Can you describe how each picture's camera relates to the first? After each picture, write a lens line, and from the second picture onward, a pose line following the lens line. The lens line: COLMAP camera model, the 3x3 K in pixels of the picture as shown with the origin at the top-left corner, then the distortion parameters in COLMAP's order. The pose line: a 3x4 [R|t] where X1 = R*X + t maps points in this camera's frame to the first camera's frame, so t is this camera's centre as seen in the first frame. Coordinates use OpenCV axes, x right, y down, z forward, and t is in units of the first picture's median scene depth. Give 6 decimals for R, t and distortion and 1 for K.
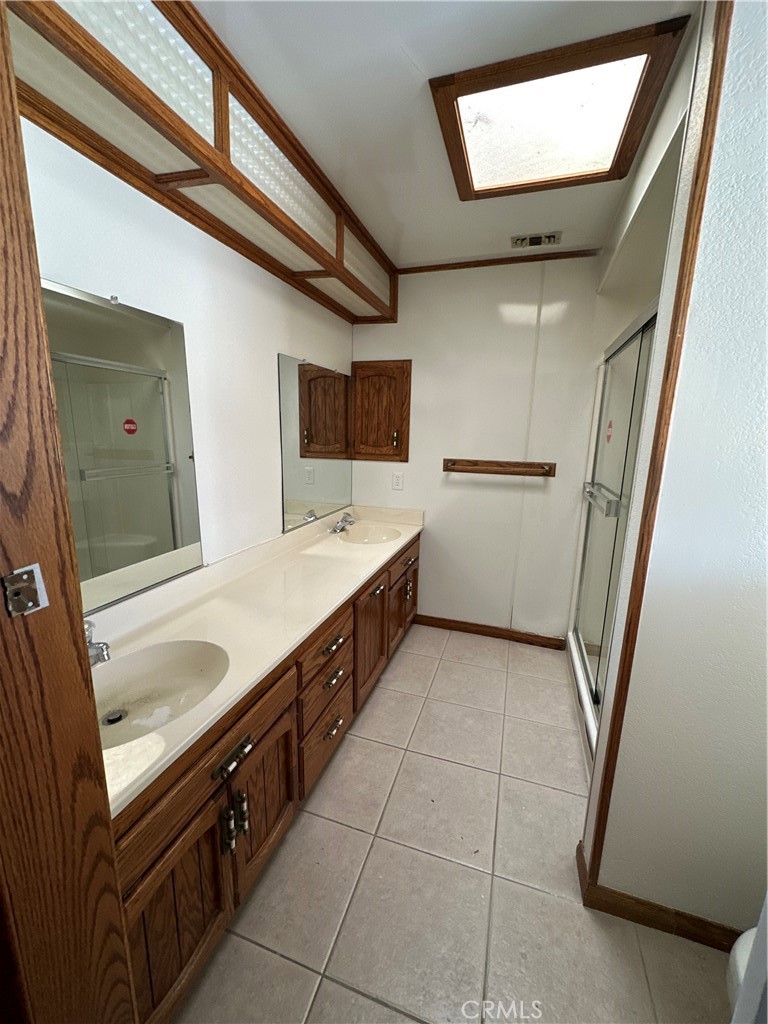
lens RADIAL K [[408.4, 0, 384.0], [0, 408.4, 512.0], [0, 0, 1]] dist [-0.003120, 0.000424]
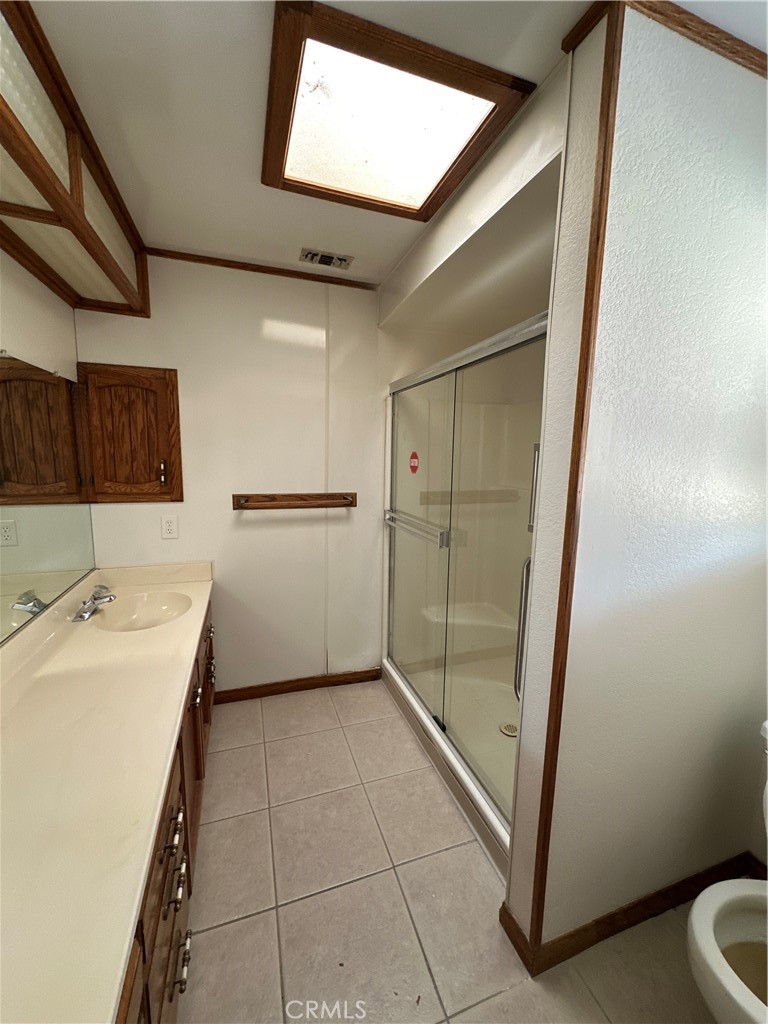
lens RADIAL K [[408.4, 0, 384.0], [0, 408.4, 512.0], [0, 0, 1]] dist [-0.003120, 0.000424]
pose [[0.792853, -0.093017, 0.602272, -0.110754], [0.116670, 0.993171, -0.000200, -0.061735], [-0.598141, 0.070426, 0.798291, 0.174256]]
